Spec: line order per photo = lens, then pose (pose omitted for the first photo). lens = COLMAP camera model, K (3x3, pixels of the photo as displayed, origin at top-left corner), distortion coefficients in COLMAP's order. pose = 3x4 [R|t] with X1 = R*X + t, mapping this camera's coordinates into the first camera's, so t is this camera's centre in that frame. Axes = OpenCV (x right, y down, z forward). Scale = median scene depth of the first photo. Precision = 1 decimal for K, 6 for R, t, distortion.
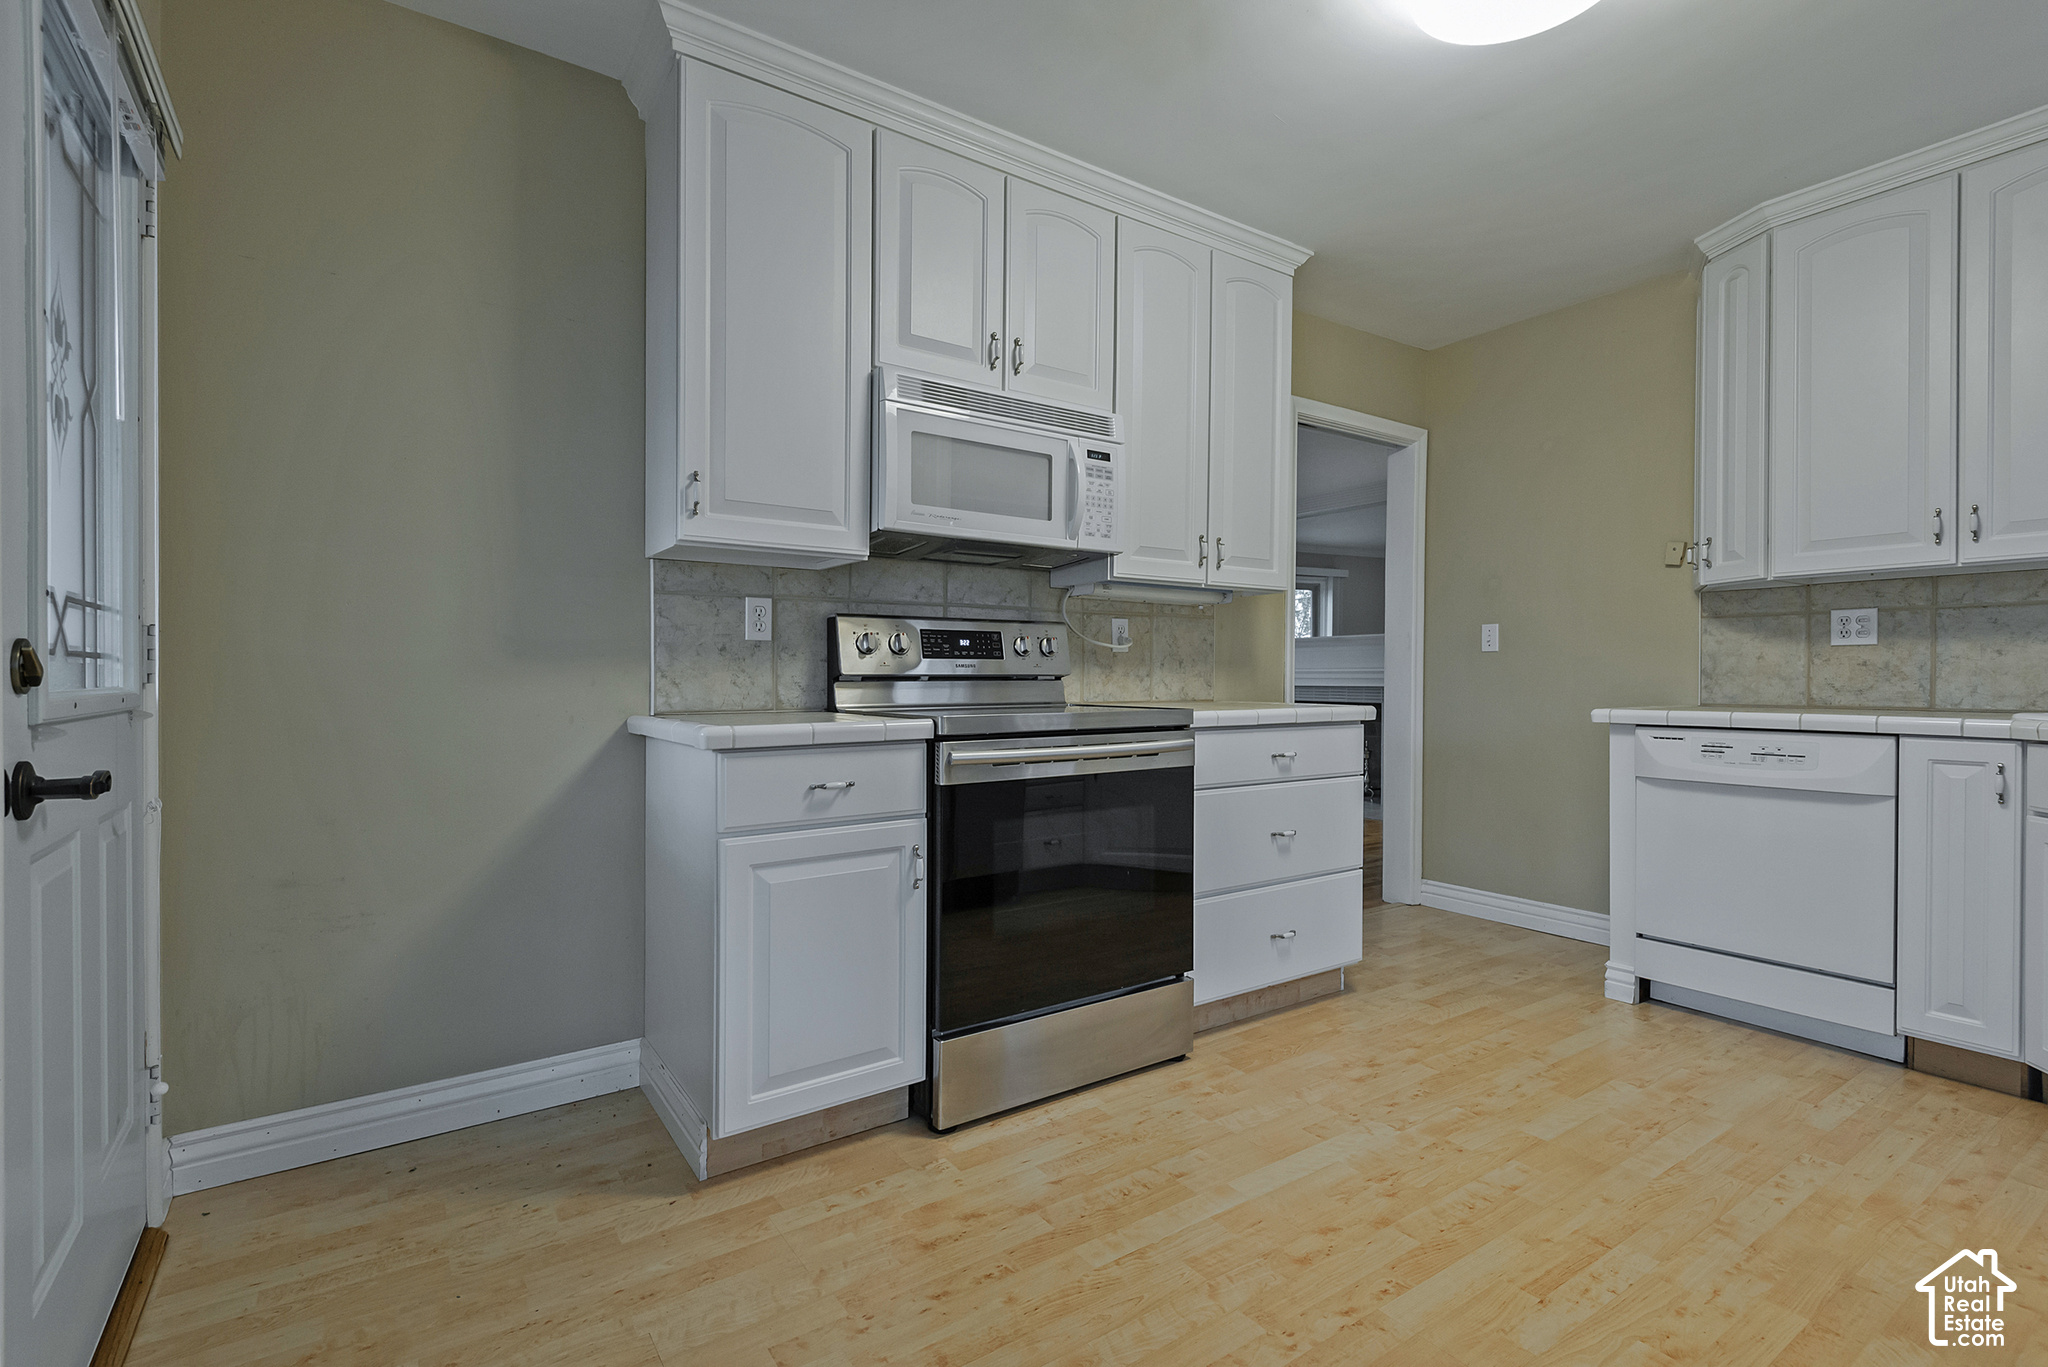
lens RADIAL K [[942.2, 0, 1024.4], [0, 942.2, 692.8], [0, 0, 1]] dist [0.000930, -0.011364]
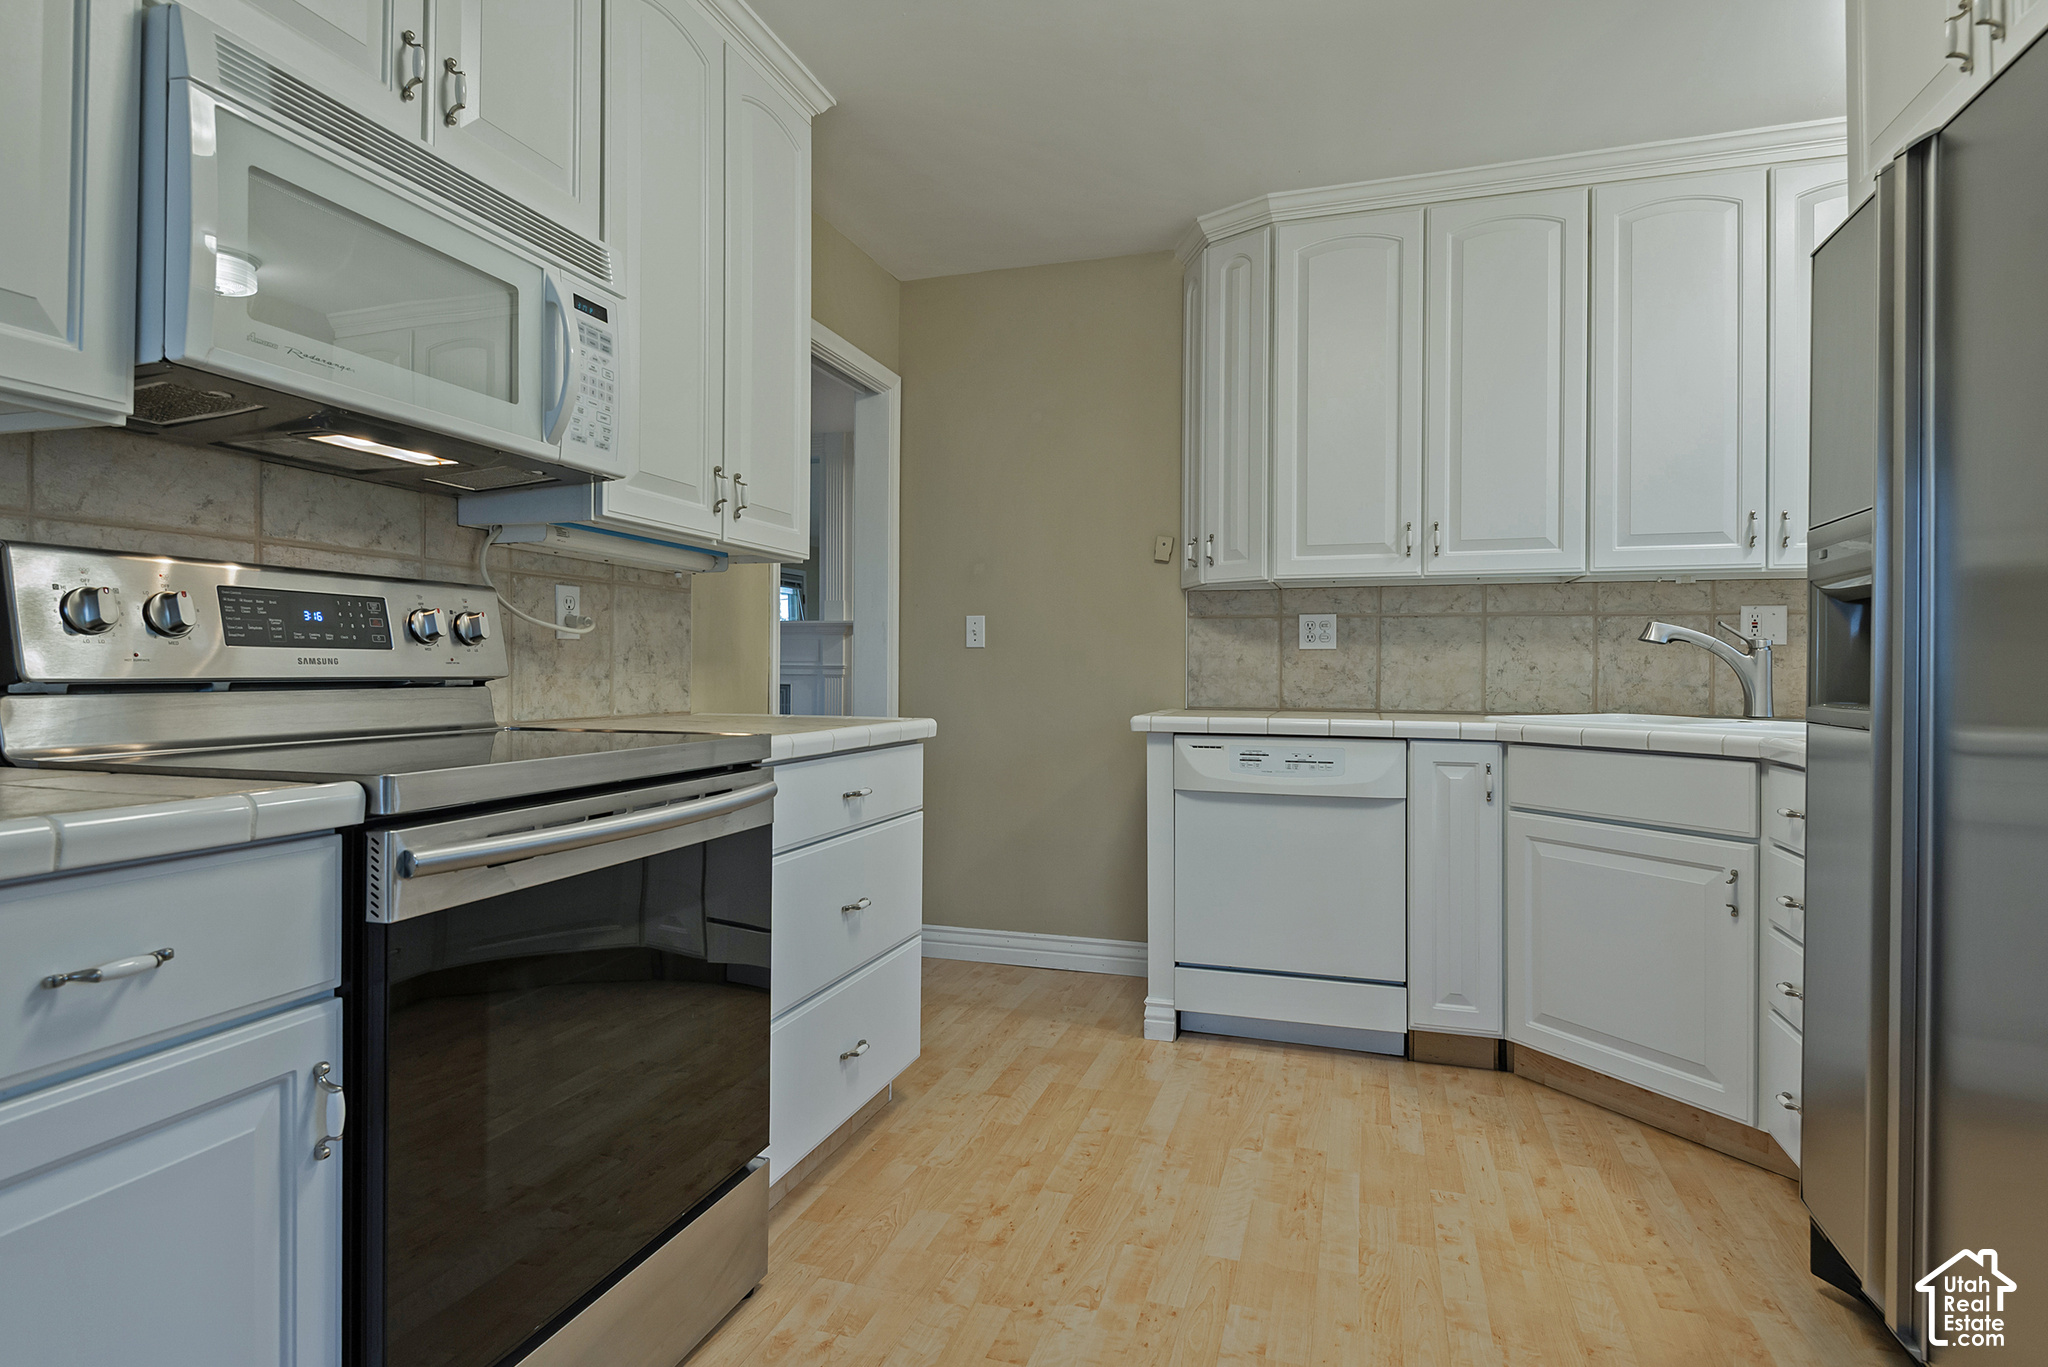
lens RADIAL K [[1095.3, 0, 1024.0], [0, 1095.3, 683.5], [0, 0, 1]] dist [0.023866, -0.032058]
pose [[0.785009, -0.001620, 0.619482, -0.130093], [0.003501, 0.999992, -0.001821, -0.013328], [-0.619475, 0.003598, 0.785008, 0.278659]]
